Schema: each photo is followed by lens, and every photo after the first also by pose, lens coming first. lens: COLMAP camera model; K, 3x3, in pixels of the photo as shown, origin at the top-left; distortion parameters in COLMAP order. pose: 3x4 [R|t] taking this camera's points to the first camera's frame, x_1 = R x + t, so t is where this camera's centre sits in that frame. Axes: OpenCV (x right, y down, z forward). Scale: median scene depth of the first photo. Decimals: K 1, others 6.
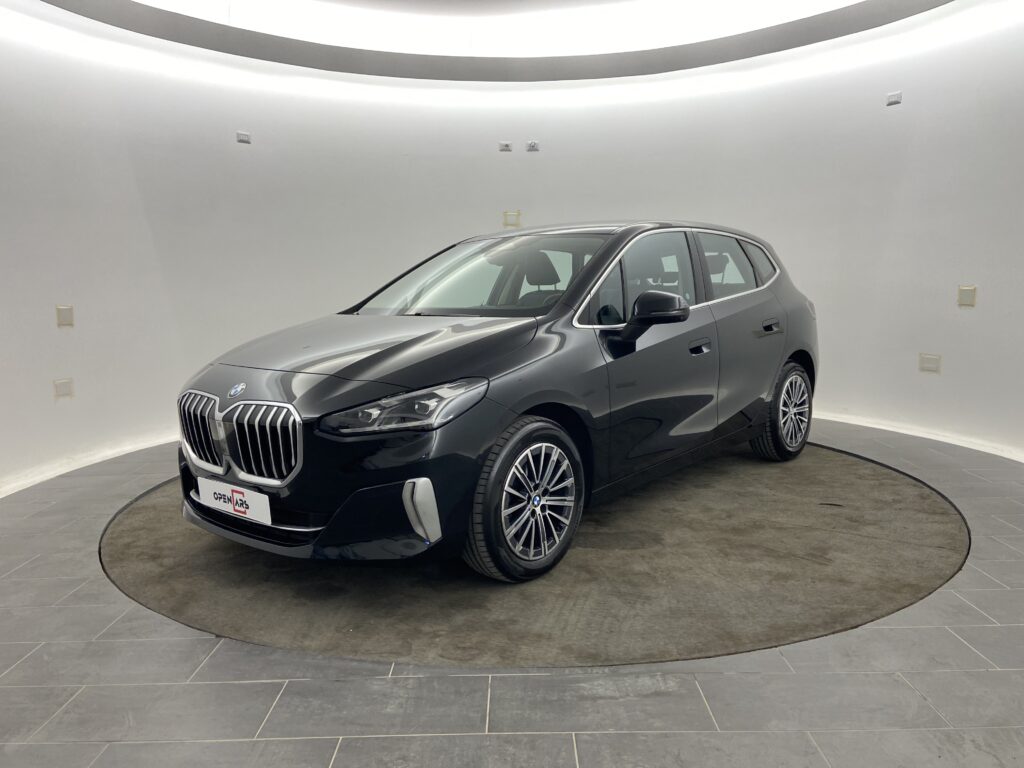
lens RADIAL K [[748.4, 0, 509.7], [0, 748.4, 383.4], [0, 0, 1]] dist [-0.002475, -0.040758]
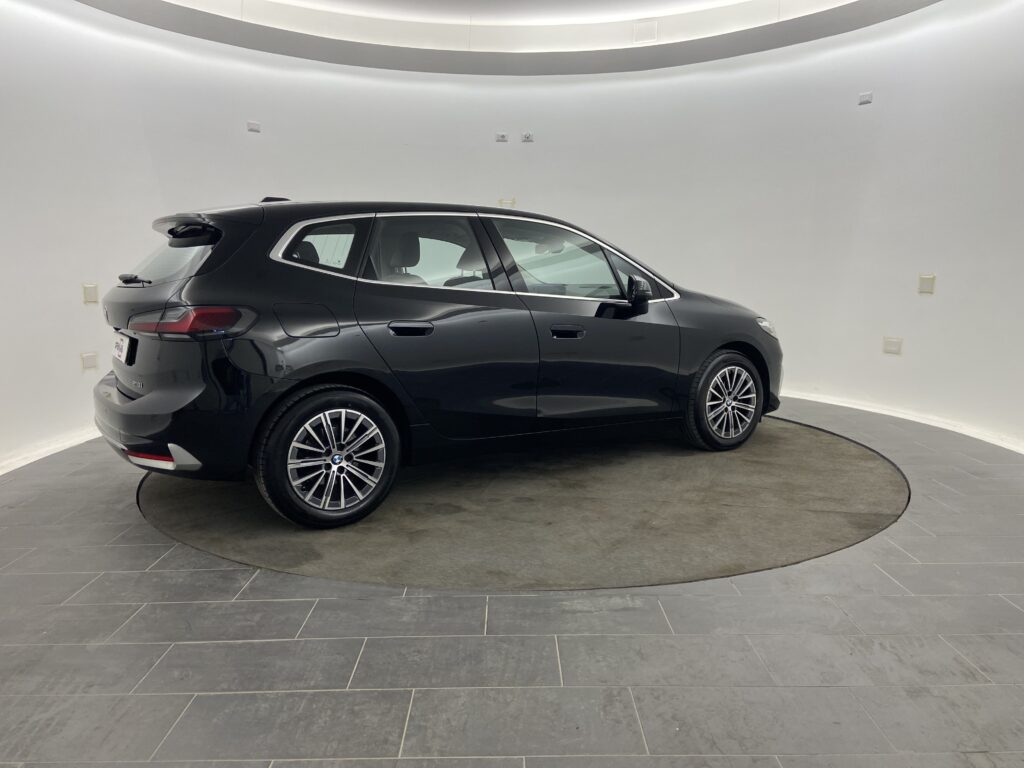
lens RADIAL K [[748.4, 0, 511.6], [0, 748.4, 382.5], [0, 0, 1]] dist [-0.002475, -0.040758]
pose [[0.999882, 0.008843, 0.012589, -0.006116], [-0.009084, 0.999774, 0.019203, 0.026733], [-0.012416, -0.019315, 0.999736, -0.202241]]
